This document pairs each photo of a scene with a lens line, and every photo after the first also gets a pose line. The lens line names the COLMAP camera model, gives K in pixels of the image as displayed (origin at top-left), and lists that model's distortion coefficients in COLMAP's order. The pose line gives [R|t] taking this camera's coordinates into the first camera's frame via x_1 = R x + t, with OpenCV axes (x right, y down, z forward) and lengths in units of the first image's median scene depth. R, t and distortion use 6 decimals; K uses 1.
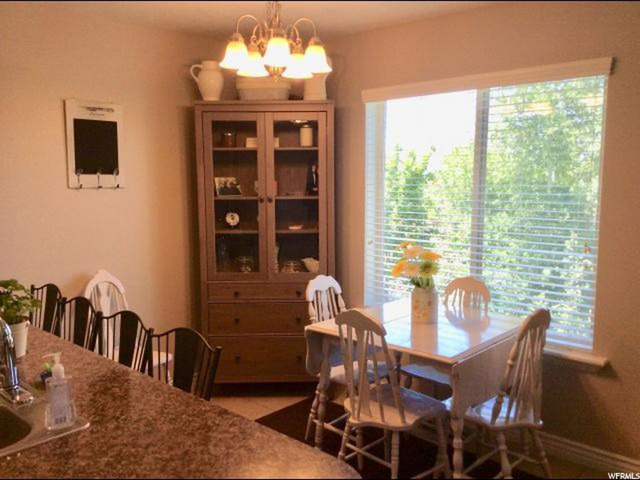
lens RADIAL K [[575.0, 0, 322.1], [0, 575.0, 241.5], [0, 0, 1]] dist [0.139267, -0.211988]
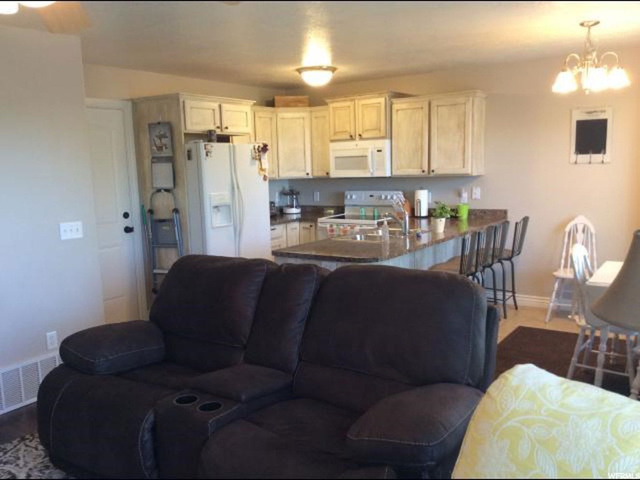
lens RADIAL K [[575.0, 0, 322.1], [0, 575.0, 241.5], [0, 0, 1]] dist [0.139267, -0.211988]
pose [[0.155228, 0.129620, -0.979338, 0.987838], [-0.089512, 0.989122, 0.116728, -0.003062], [0.983815, 0.069543, 0.165142, 0.050514]]
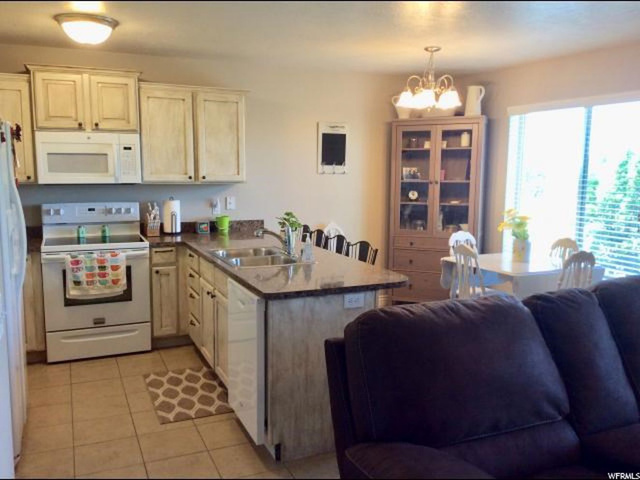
lens RADIAL K [[575.0, 0, 322.1], [0, 575.0, 241.5], [0, 0, 1]] dist [0.139267, -0.211988]
pose [[0.918951, 0.061228, -0.389589, 0.234569], [-0.056351, 0.998124, 0.023947, 0.063009], [0.390324, -0.000053, 0.920678, -0.516203]]
